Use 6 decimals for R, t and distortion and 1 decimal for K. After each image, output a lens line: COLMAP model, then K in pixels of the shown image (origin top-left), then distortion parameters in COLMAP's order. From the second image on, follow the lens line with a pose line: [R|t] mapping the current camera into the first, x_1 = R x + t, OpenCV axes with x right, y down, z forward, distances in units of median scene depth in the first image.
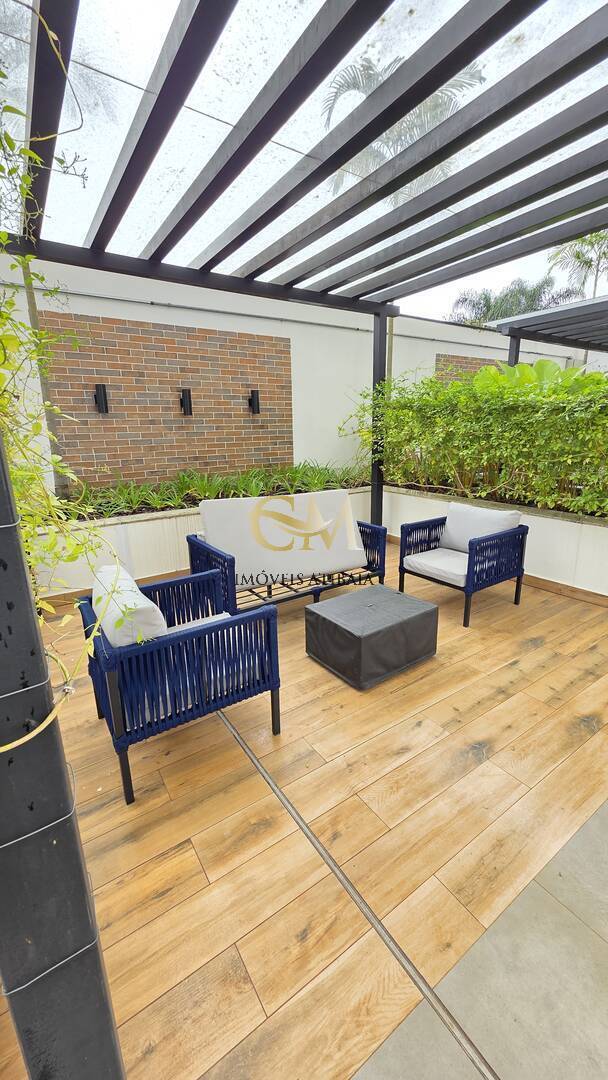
lens RADIAL K [[429.7, 0, 301.3], [0, 429.7, 539.8], [0, 0, 1]] dist [0.001513, 0.000052]
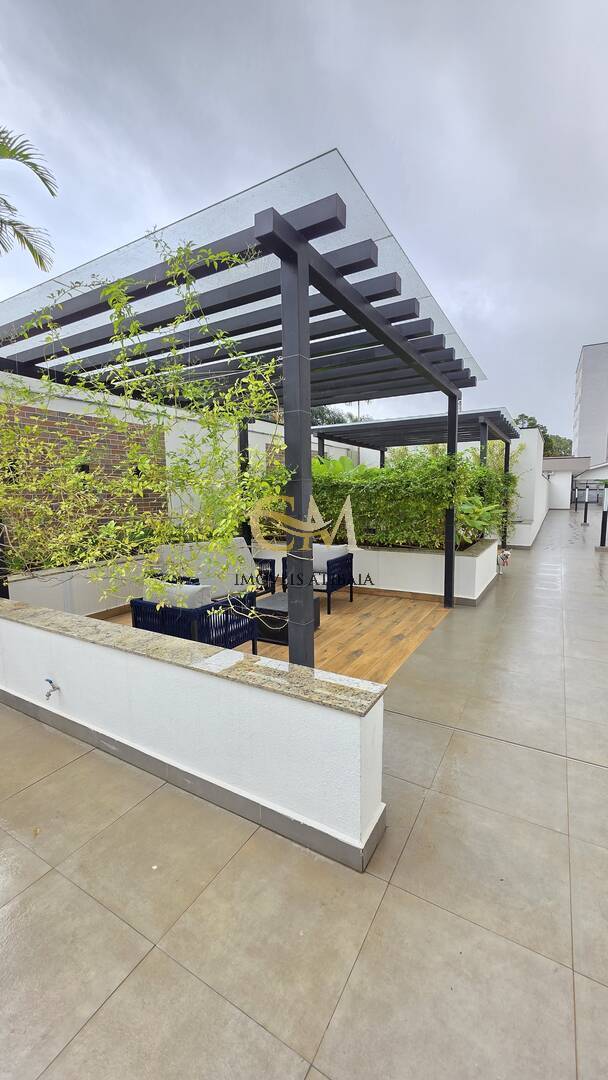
lens RADIAL K [[429.7, 0, 304.9], [0, 429.7, 539.3], [0, 0, 1]] dist [0.001513, 0.000052]
pose [[0.900268, -0.032636, 0.434112, -0.458178], [0.099484, 0.986222, -0.132168, 0.143961], [-0.423818, 0.162173, 0.891111, -0.536780]]
